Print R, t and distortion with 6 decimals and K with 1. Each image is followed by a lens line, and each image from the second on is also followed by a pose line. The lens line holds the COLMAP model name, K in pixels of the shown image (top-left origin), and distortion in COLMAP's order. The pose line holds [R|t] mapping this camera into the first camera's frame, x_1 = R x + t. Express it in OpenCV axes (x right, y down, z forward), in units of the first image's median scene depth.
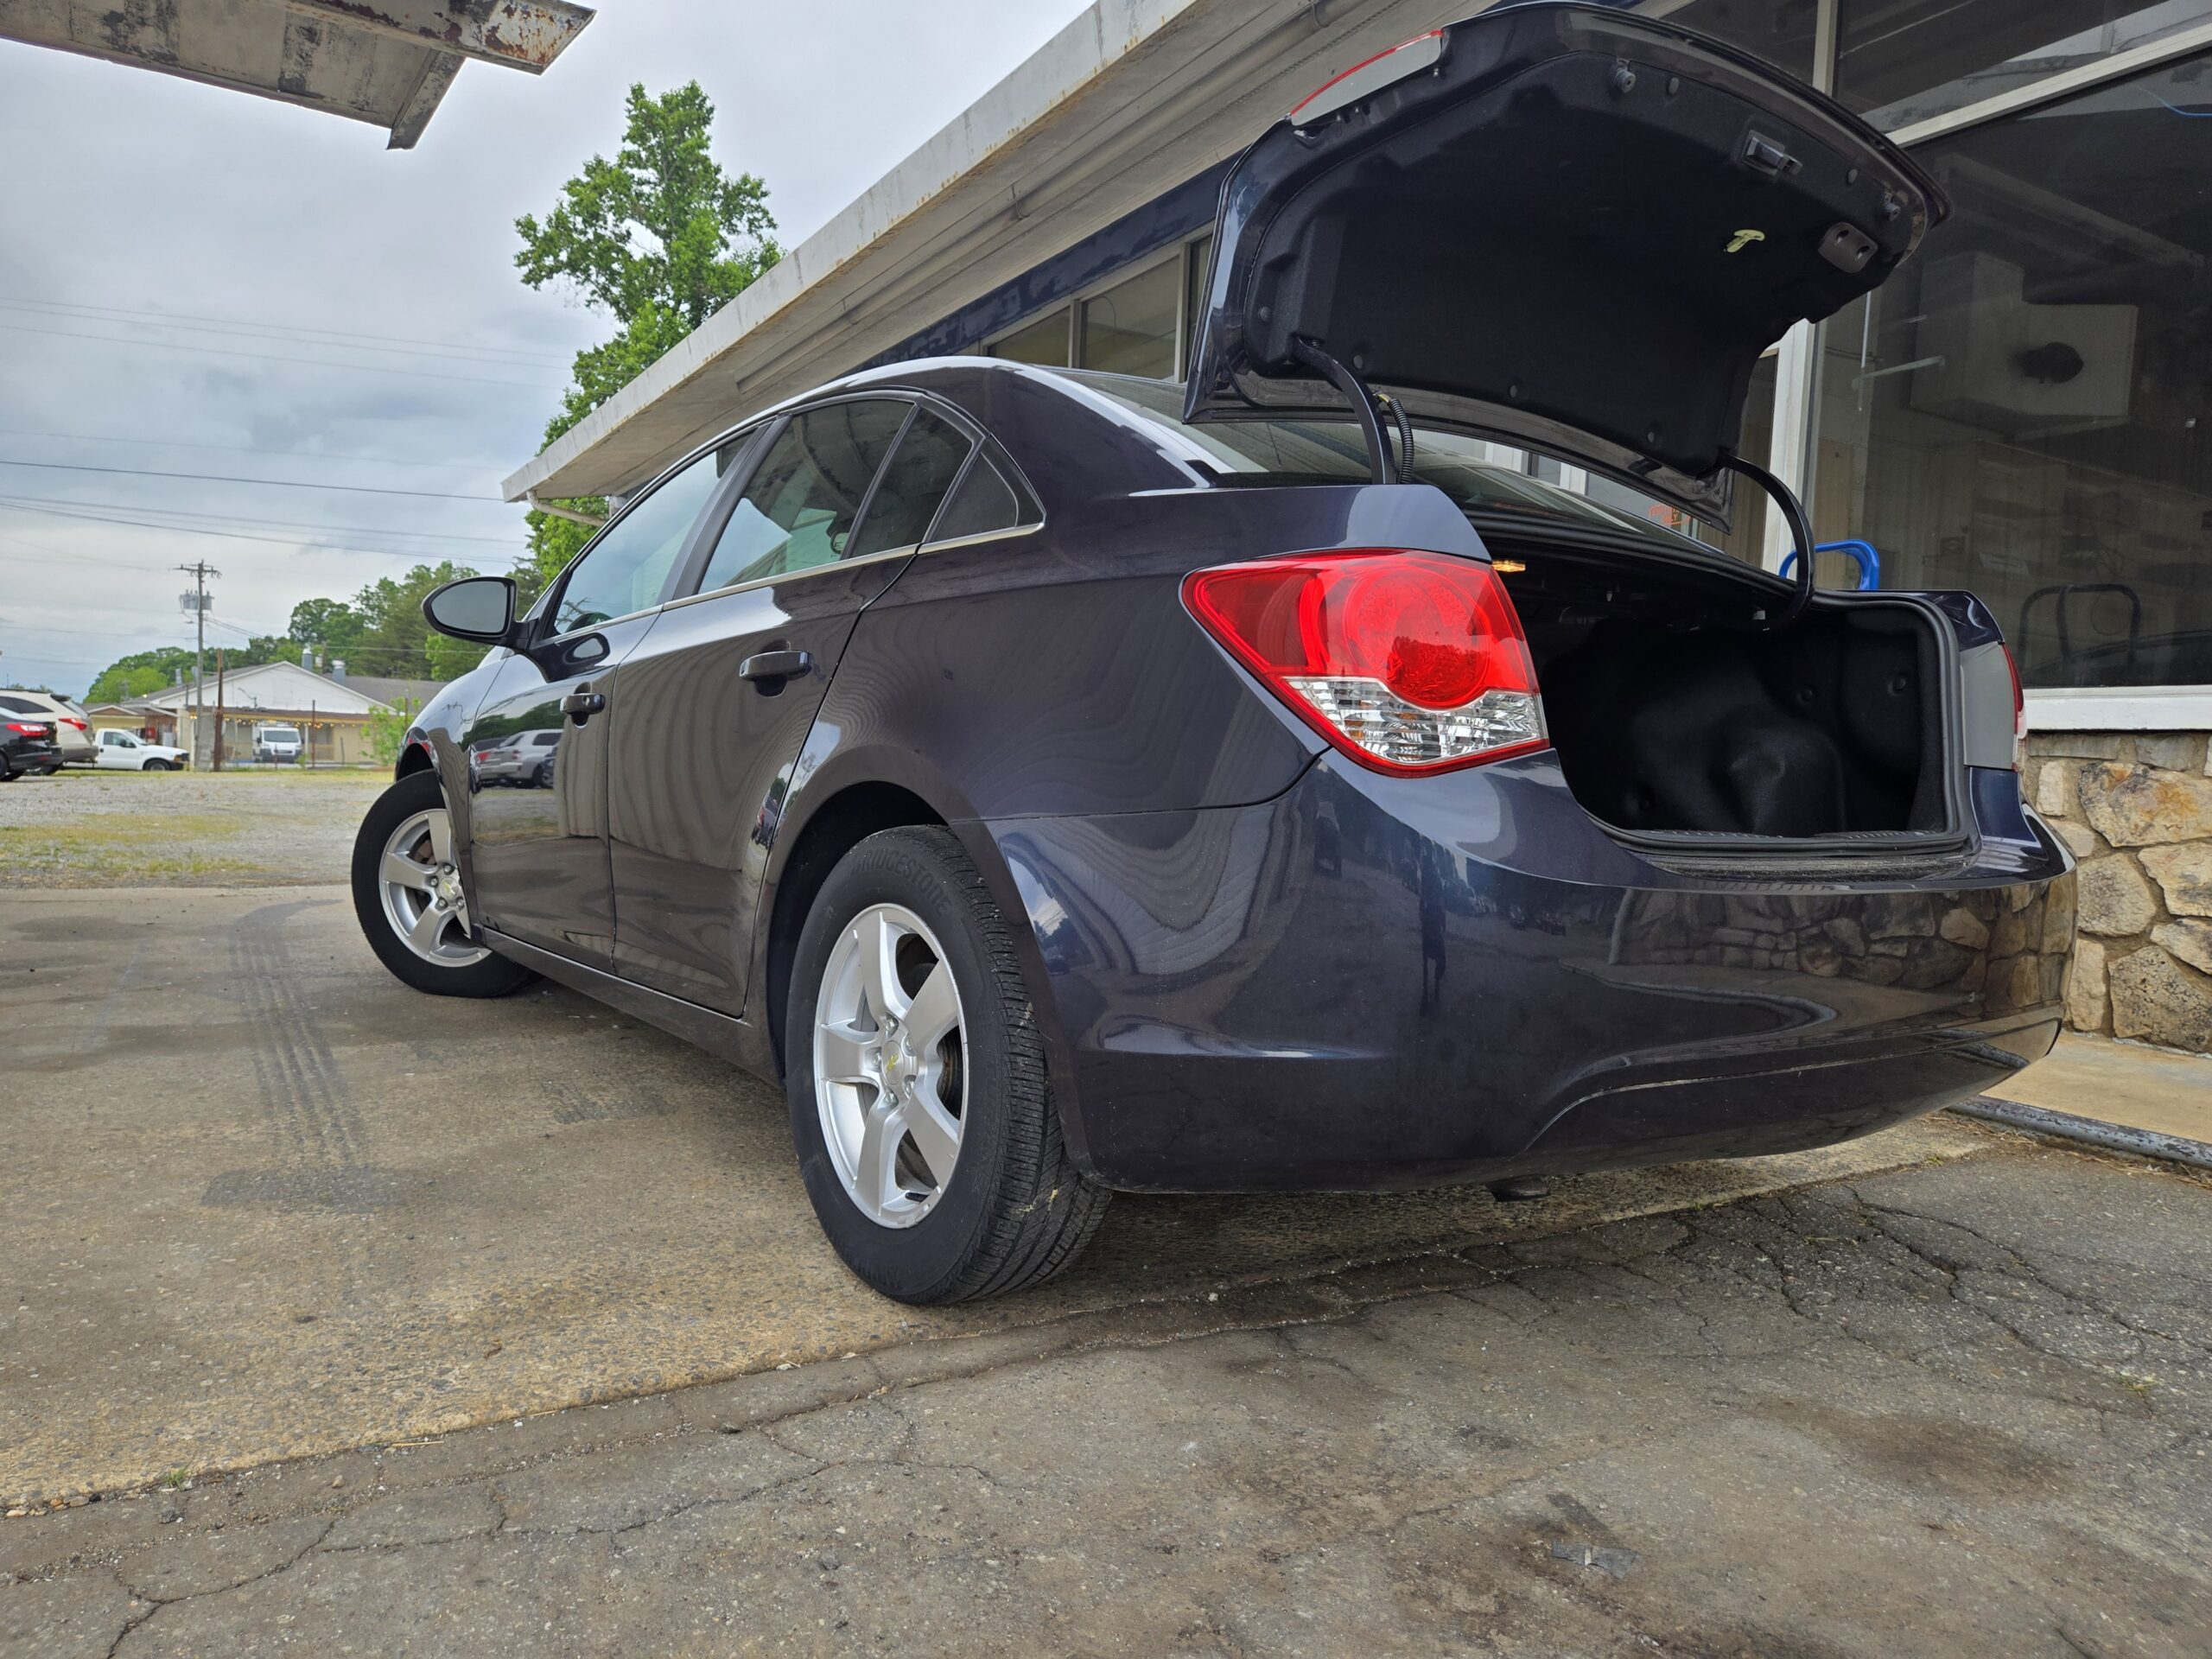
lens RADIAL K [[1493.1, 0, 1103.9], [0, 1493.1, 863.2], [0, 0, 1]] dist [0.069901, -0.060040]
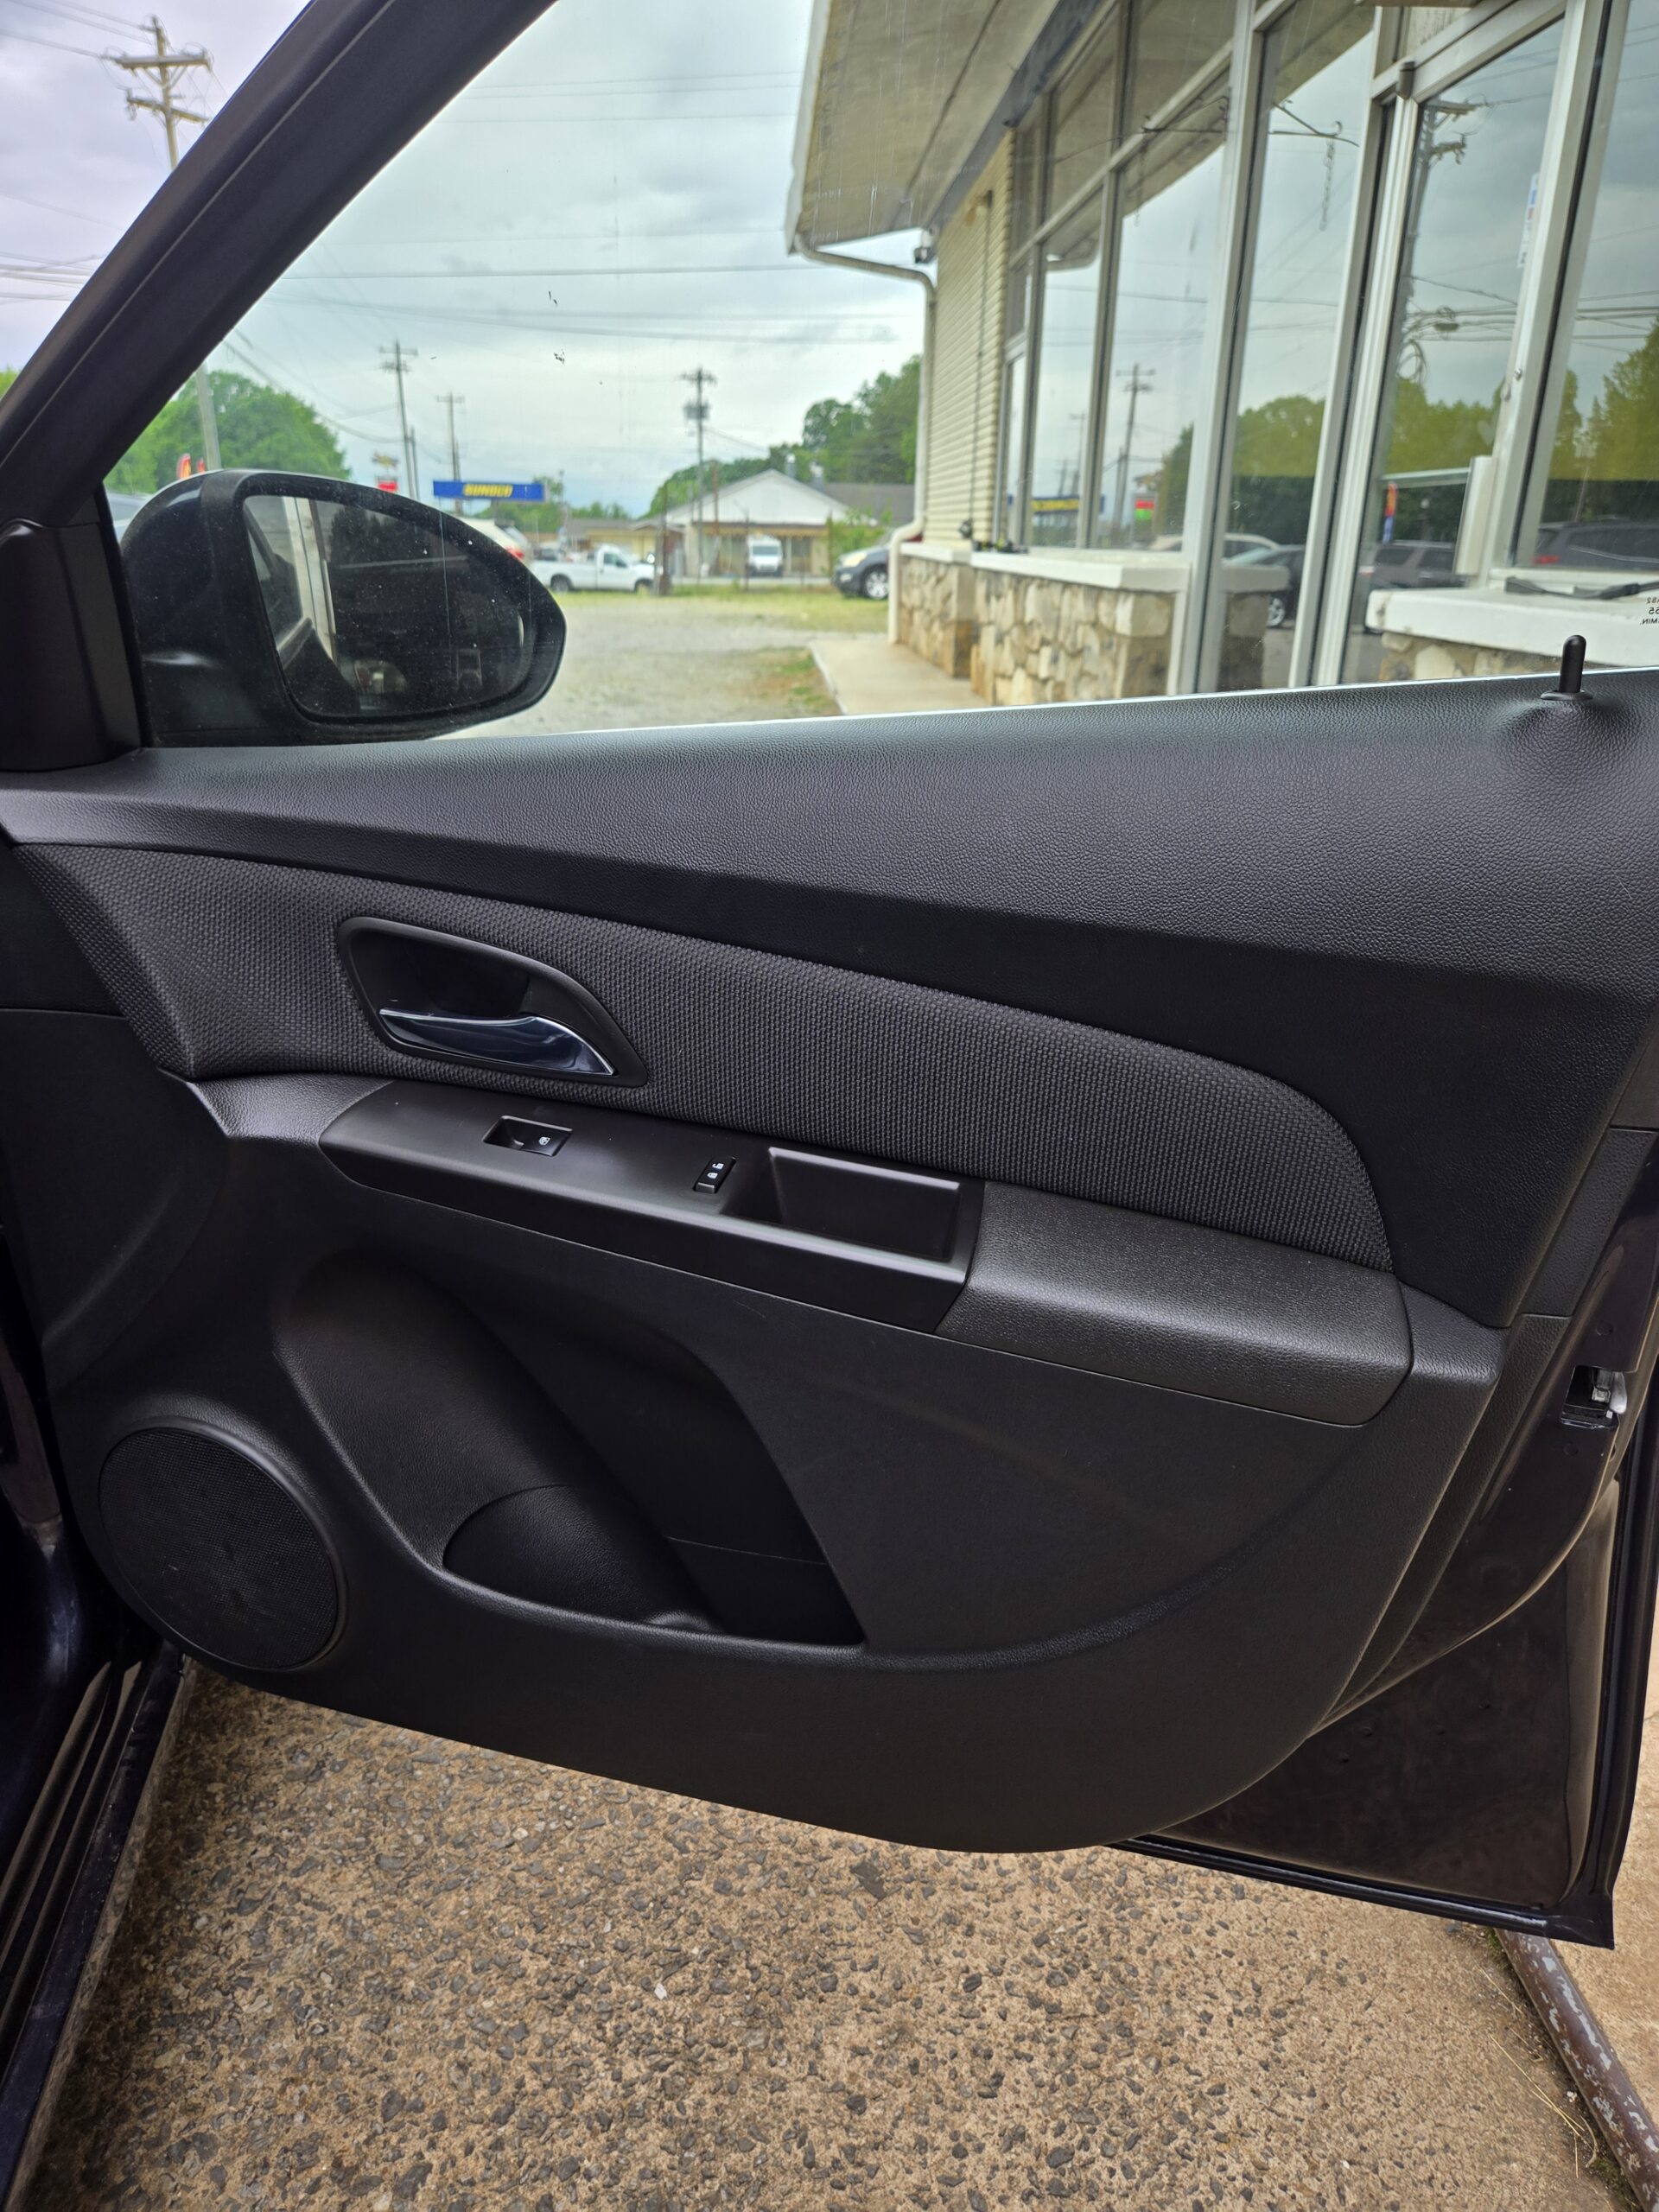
lens RADIAL K [[1493.1, 0, 817.0], [0, 1493.1, 1119.2], [0, 0, 1]] dist [0.069901, -0.060040]
pose [[0.882856, 0.146836, -0.446098, 0.022139], [-0.014409, 0.957888, 0.286779, -0.019471], [0.469422, -0.246757, 0.847794, 0.129916]]
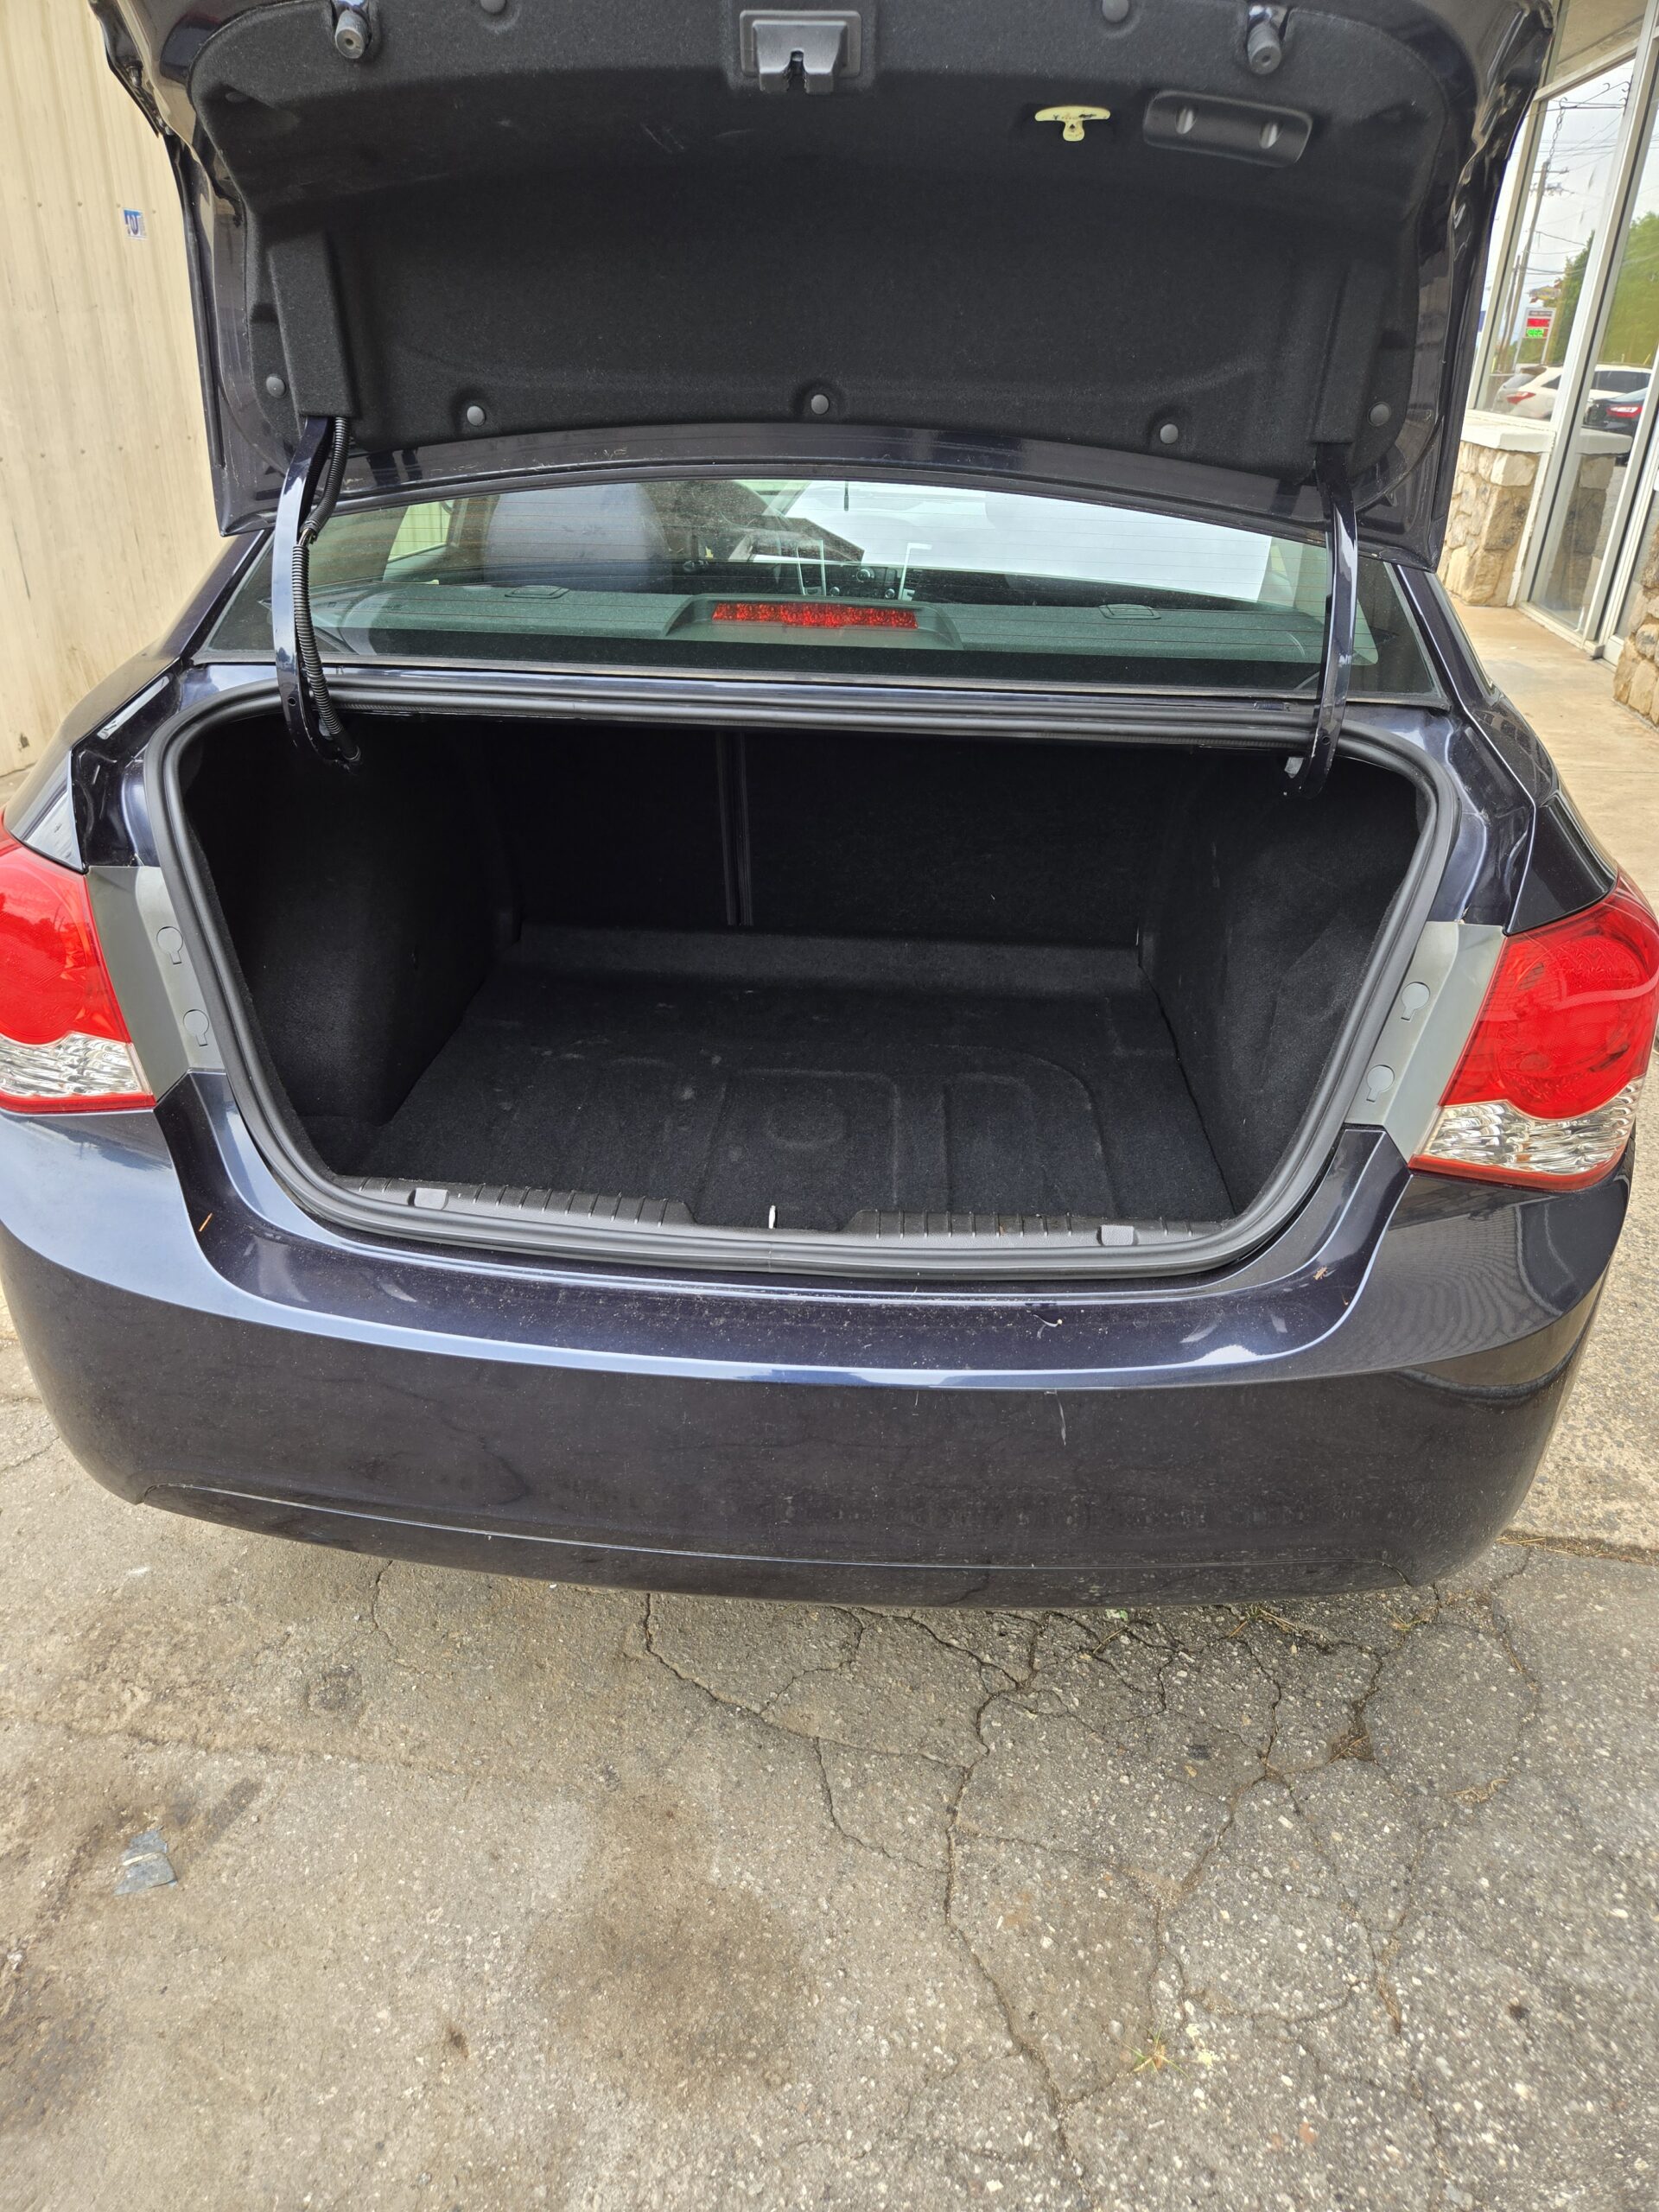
lens RADIAL K [[1472.4, 0, 795.6], [0, 1472.4, 1109.5], [0, 0, 1]] dist [0.073743, -0.061623]
pose [[0.763156, 0.277743, -0.583483, 0.051517], [-0.039289, 0.921196, 0.387110, -0.020168], [0.645019, -0.272501, 0.713929, 0.031511]]
